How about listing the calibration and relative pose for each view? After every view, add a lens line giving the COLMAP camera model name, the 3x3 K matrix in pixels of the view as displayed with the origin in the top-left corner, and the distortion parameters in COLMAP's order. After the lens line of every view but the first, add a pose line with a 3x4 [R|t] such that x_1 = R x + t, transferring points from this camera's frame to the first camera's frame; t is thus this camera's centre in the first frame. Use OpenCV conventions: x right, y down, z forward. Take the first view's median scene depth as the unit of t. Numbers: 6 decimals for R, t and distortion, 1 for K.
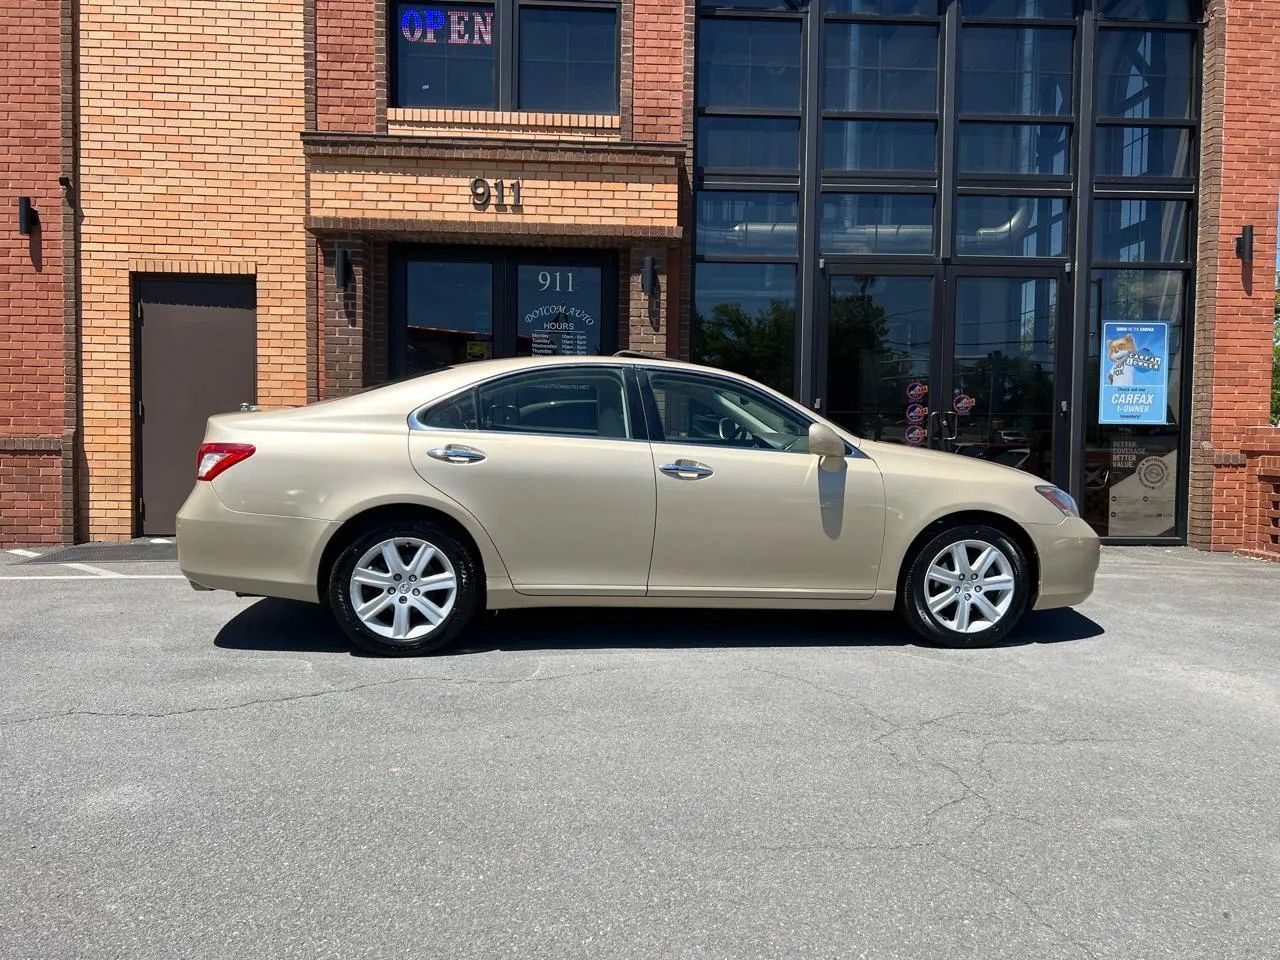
lens RADIAL K [[951.0, 0, 656.0], [0, 951.0, 473.7], [0, 0, 1]] dist [0.061492, -0.064670]
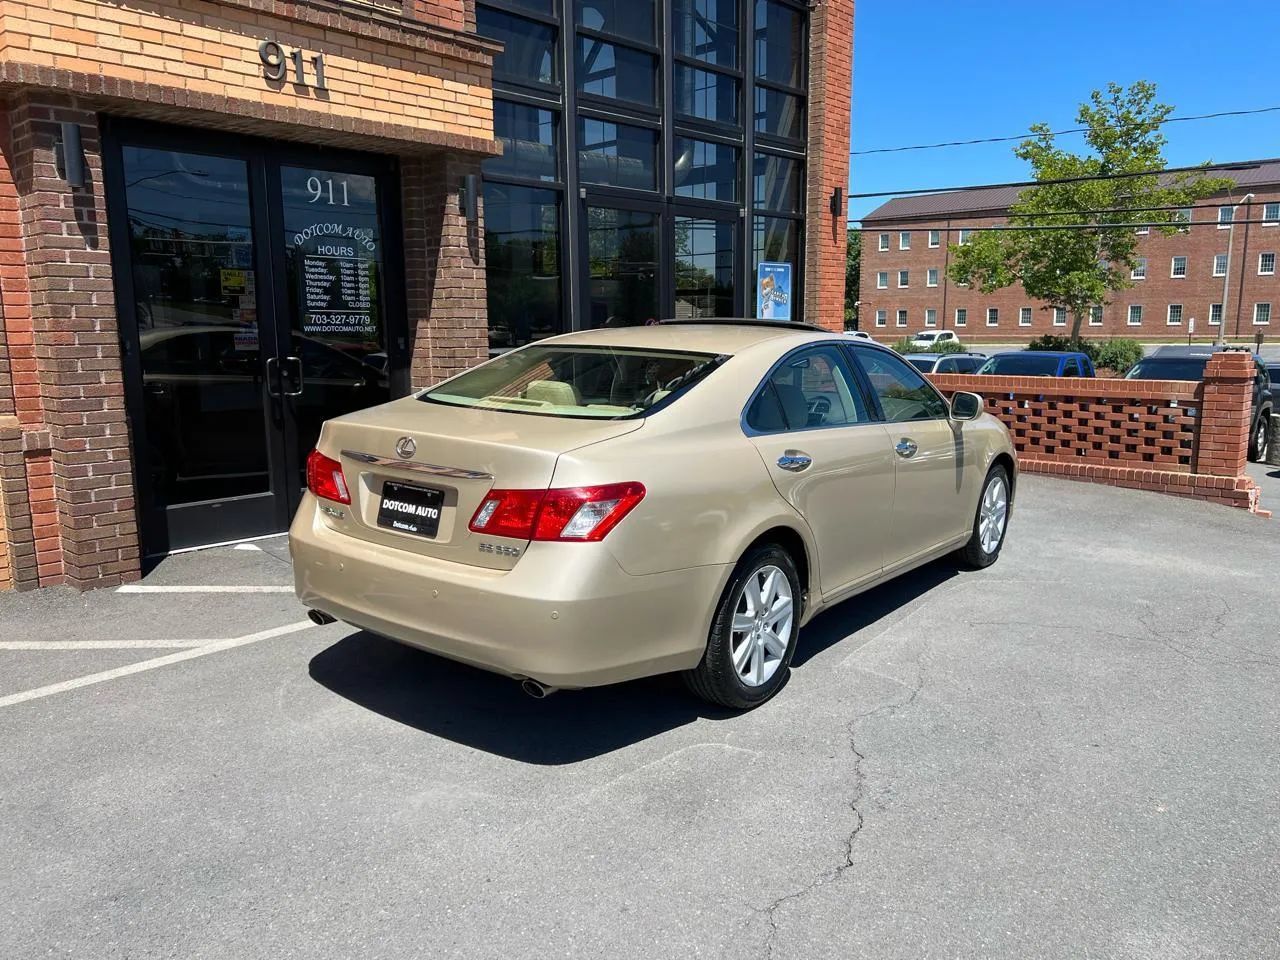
lens RADIAL K [[964.3, 0, 645.1], [0, 964.3, 483.0], [0, 0, 1]] dist [0.043091, -0.045340]
pose [[0.717226, -0.132620, 0.684104, -0.513810], [0.044152, 0.988399, 0.145322, -0.076050], [-0.695440, -0.074024, 0.714761, 0.261345]]
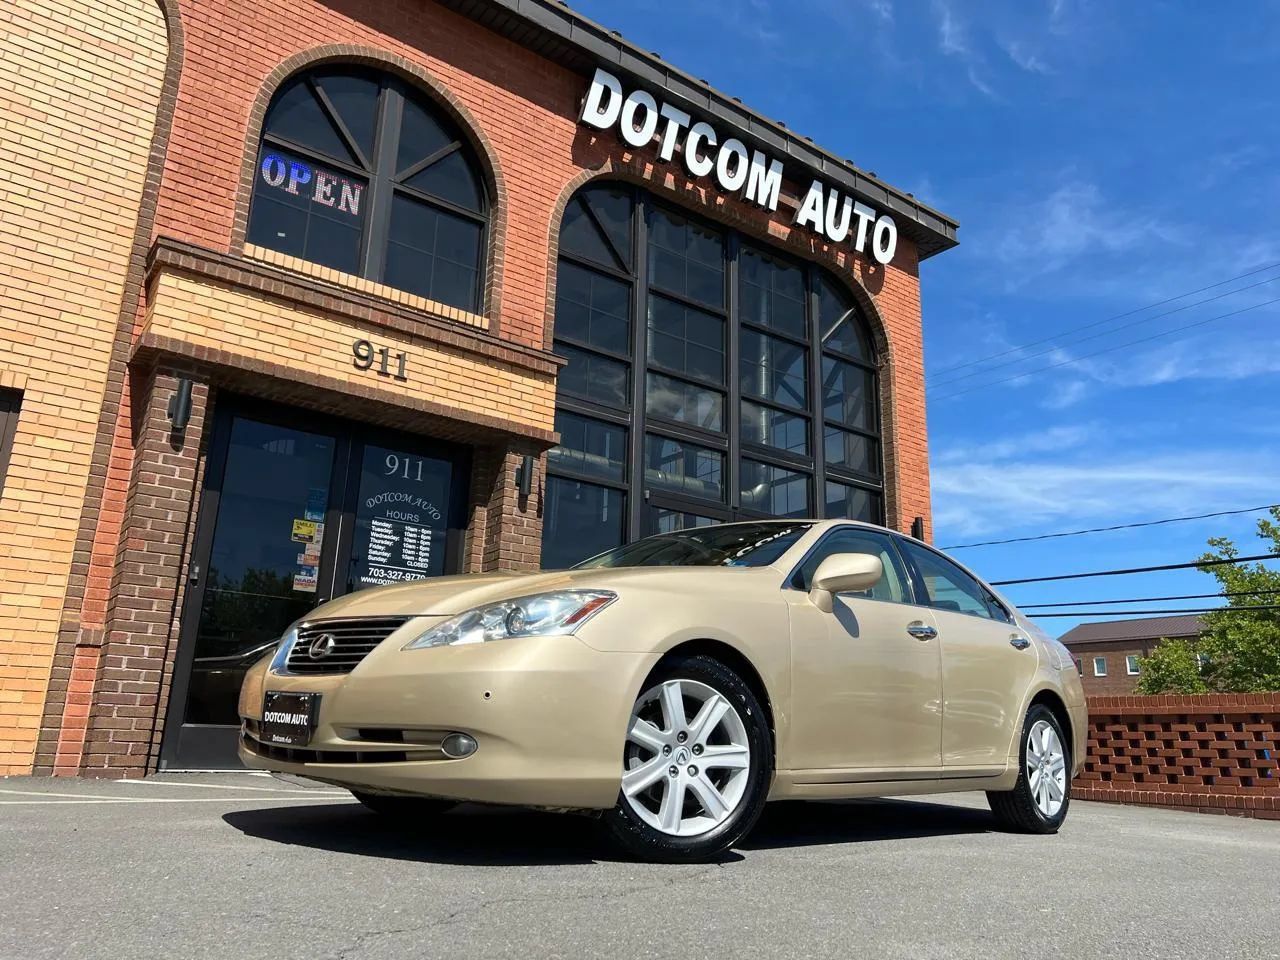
lens RADIAL K [[963.5, 0, 648.9], [0, 963.5, 473.7], [0, 0, 1]] dist [0.059339, -0.063256]
pose [[0.830817, 0.162556, 0.532277, -0.416725], [0.005804, 0.953811, -0.300352, 0.080943], [-0.556516, 0.252627, 0.791498, 0.167177]]
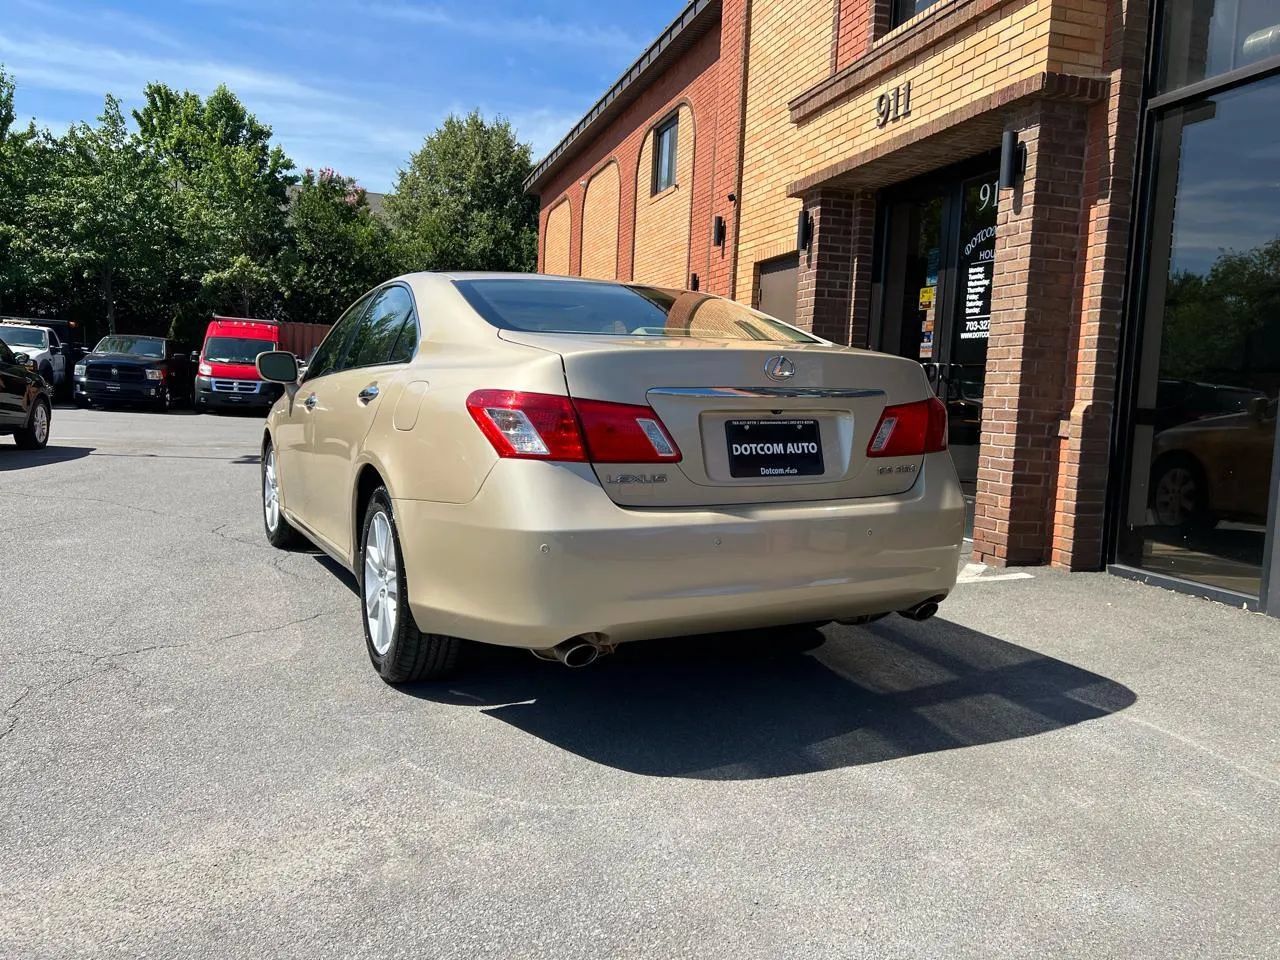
lens RADIAL K [[974.4, 0, 628.4], [0, 974.4, 479.2], [0, 0, 1]] dist [0.035686, -0.039451]
pose [[0.241992, 0.076857, -0.967229, 0.614229], [-0.082416, 0.994883, 0.058435, -0.001404], [0.966772, 0.065574, 0.247088, 0.579783]]
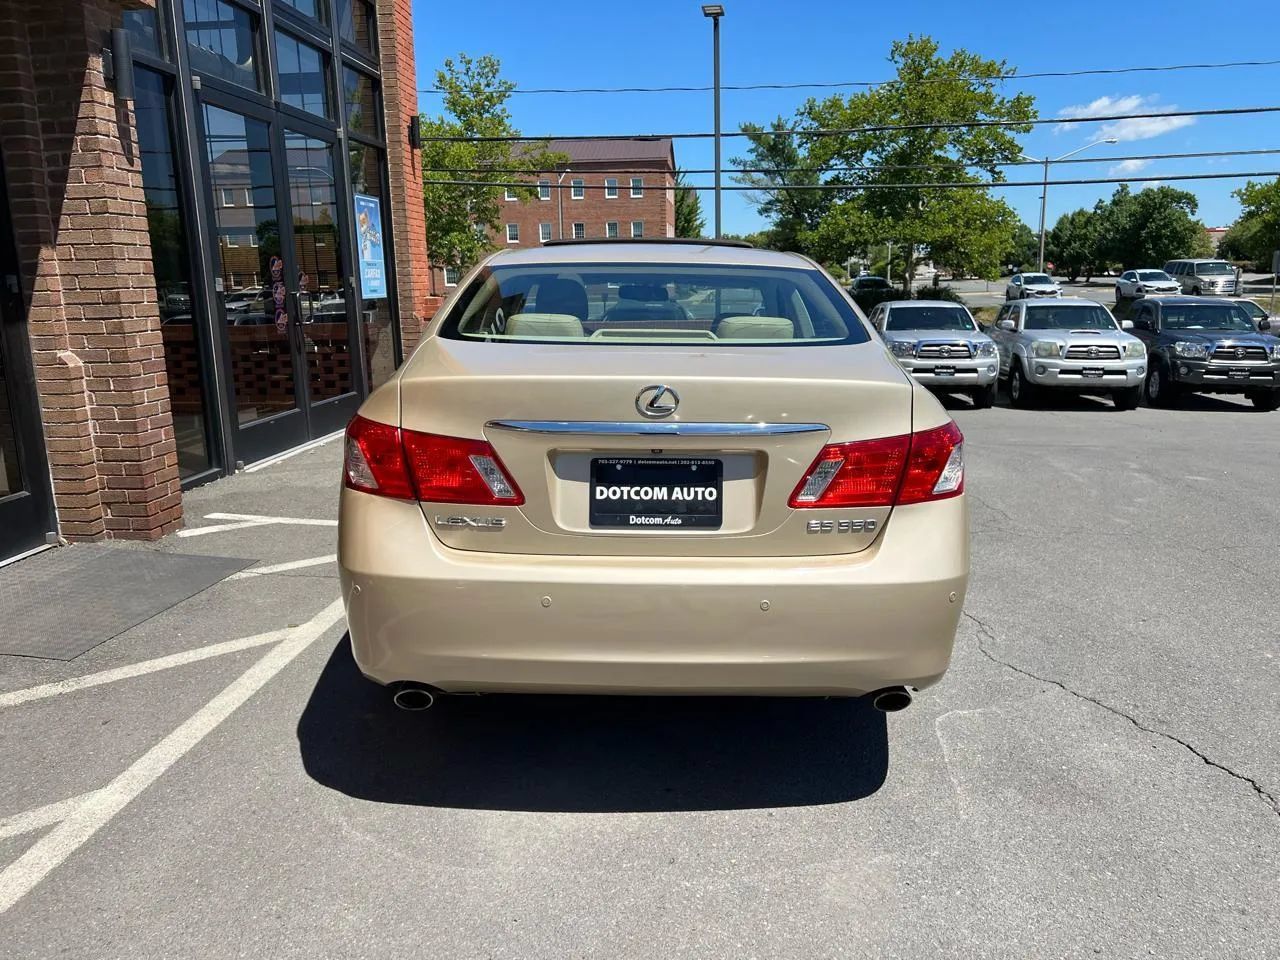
lens RADIAL K [[953.0, 0, 640.0], [0, 953.0, 480.0], [0, 0, 1]] dist [0.081163, -0.085457]
pose [[0.150854, -0.220250, 0.963708, -0.571189], [0.057717, 0.975164, 0.213833, -0.071780], [-0.986870, 0.023365, 0.159819, 0.605979]]
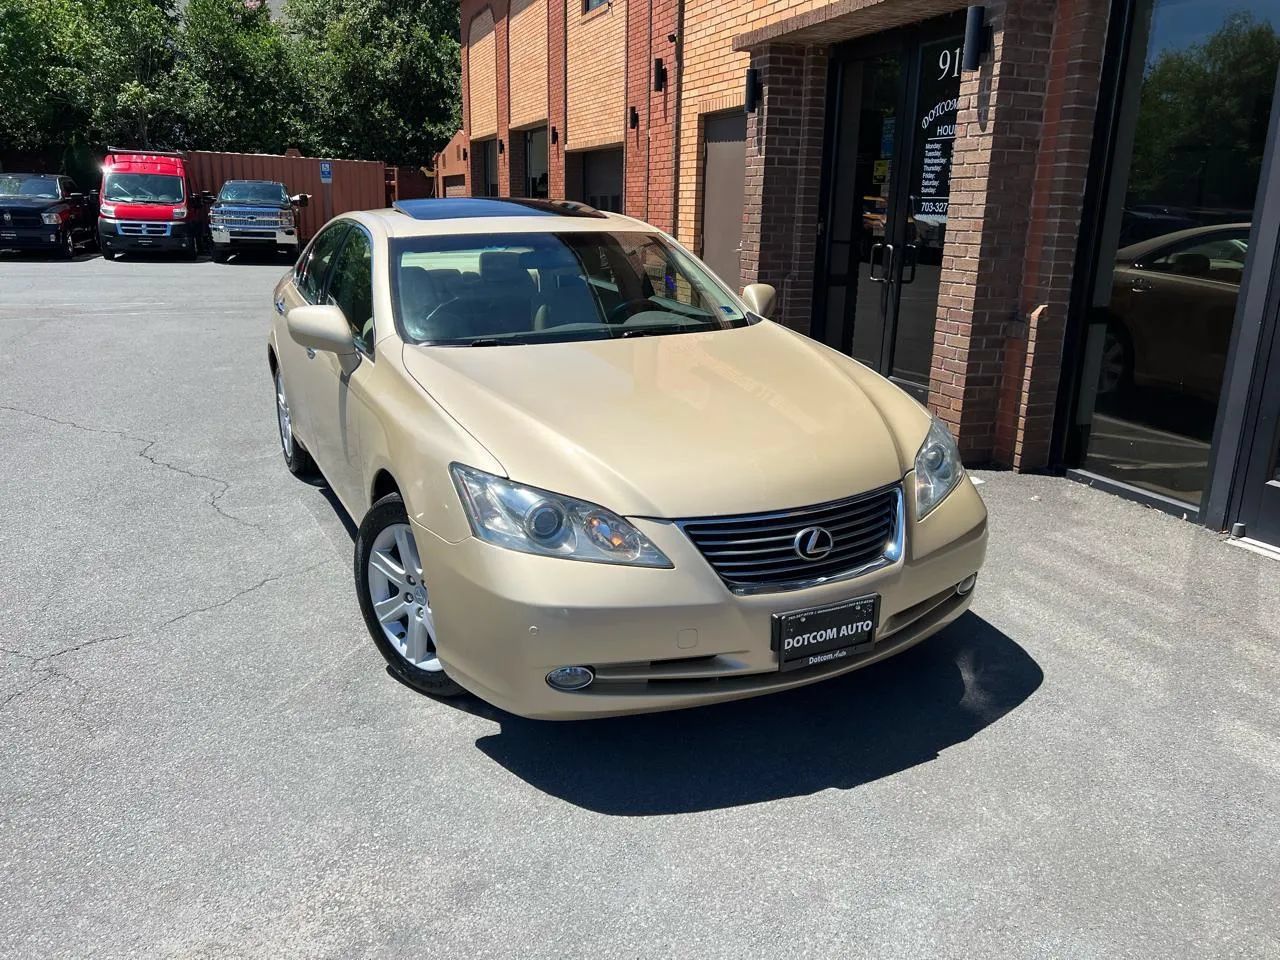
lens RADIAL K [[972.4, 0, 640.0], [0, 972.4, 480.0], [0, 0, 1]] dist [0.045341, -0.053455]
pose [[0.312415, 0.245588, -0.917651, 0.584591], [-0.054468, 0.969046, 0.240799, -0.069932], [0.948383, -0.025247, 0.316120, 0.578527]]
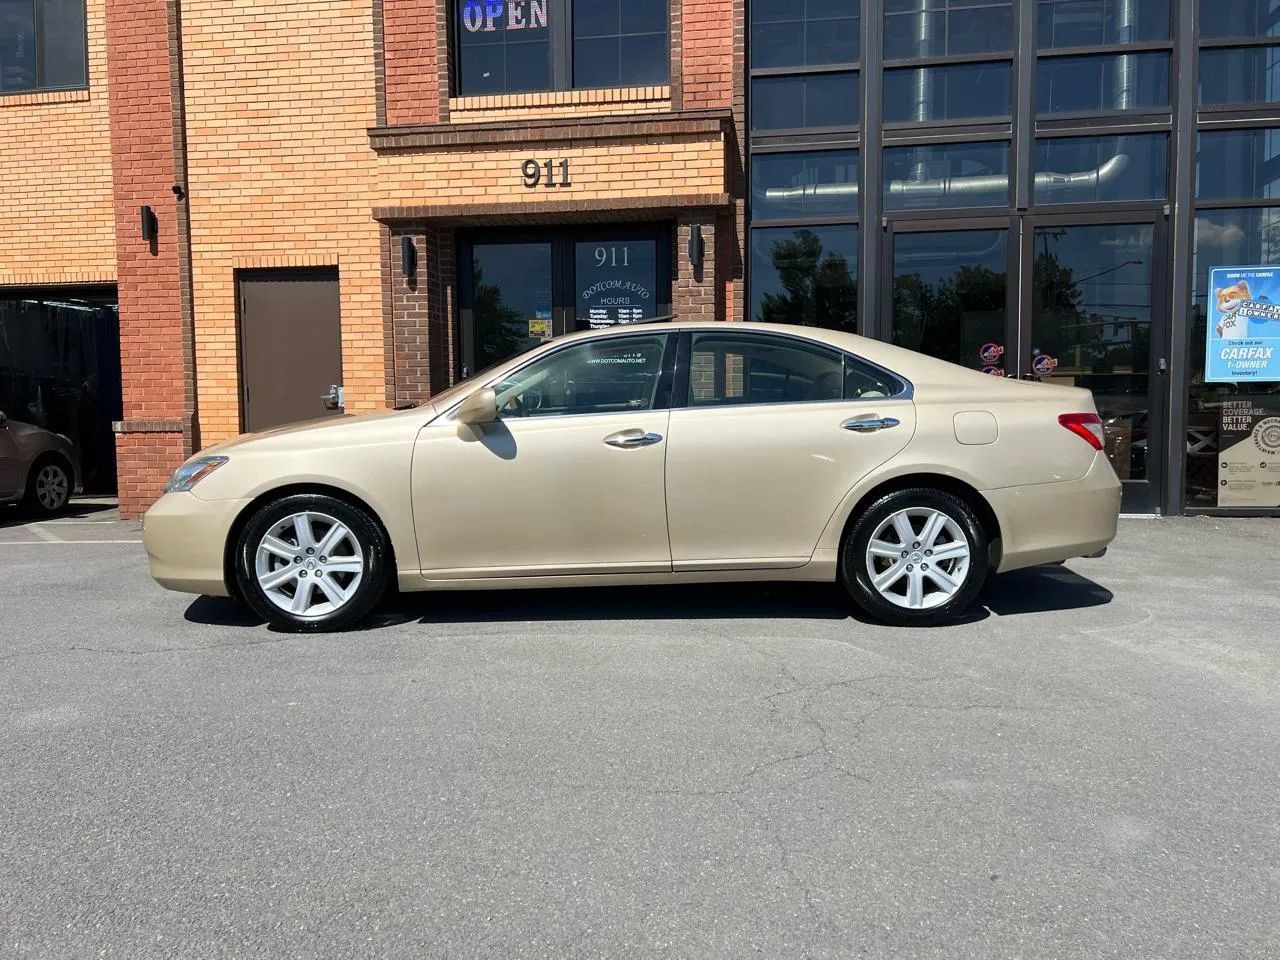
lens RADIAL K [[954.0, 0, 640.0], [0, 954.0, 480.0], [0, 0, 1]] dist [0.051007, -0.046852]
pose [[0.979827, -0.007049, -0.199722, 0.132917], [0.012292, 0.999611, 0.025022, 0.011671], [0.199468, -0.026972, 0.979533, 0.003519]]
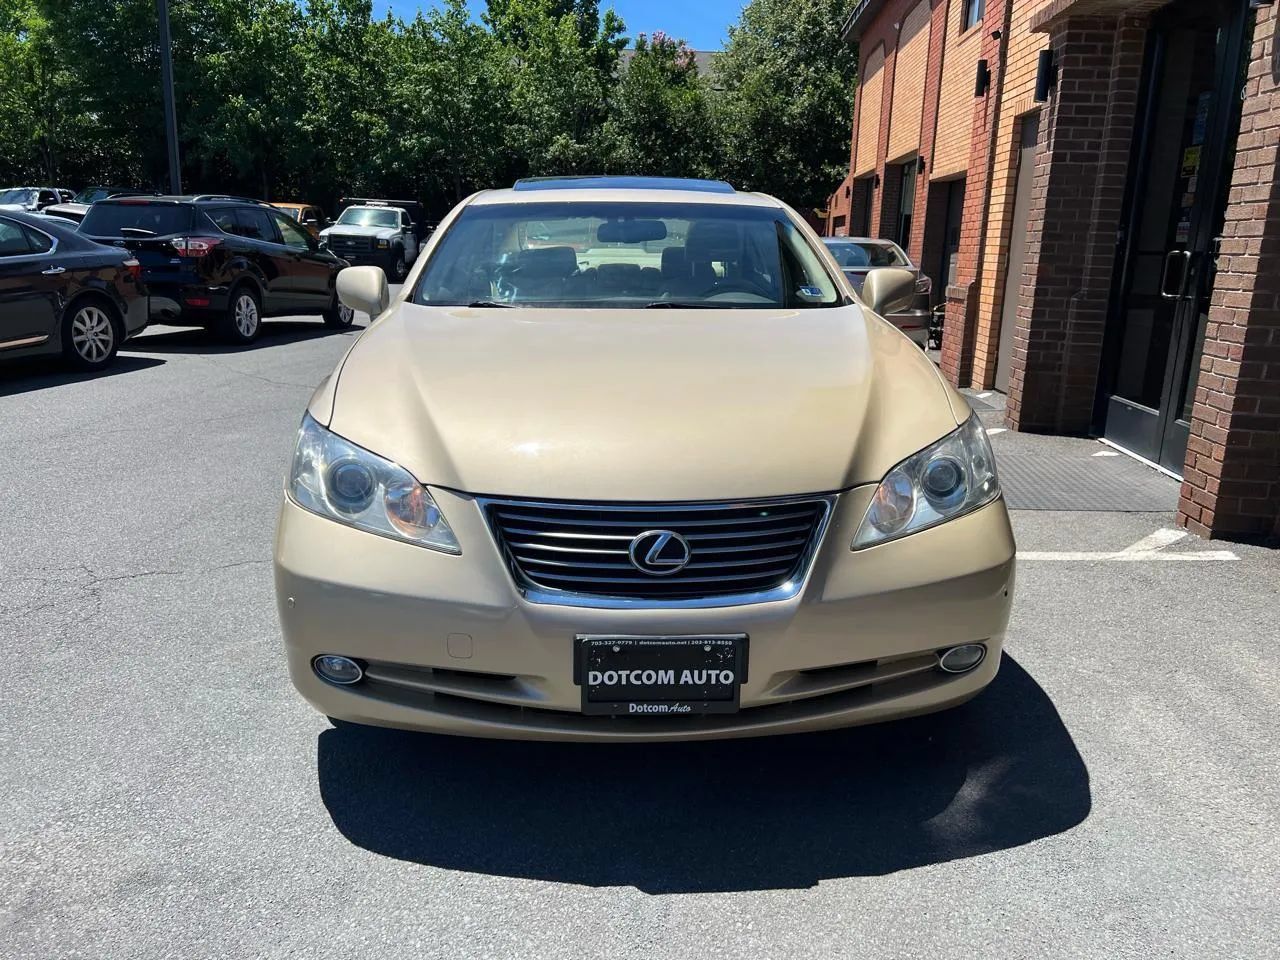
lens RADIAL K [[964.8, 0, 639.5], [0, 964.8, 474.5], [0, 0, 1]] dist [0.049193, -0.050739]
pose [[-0.104619, 0.209693, -0.972154, 0.538673], [-0.075724, 0.973001, 0.218025, -0.044439], [0.991625, 0.096425, -0.085915, 0.756913]]
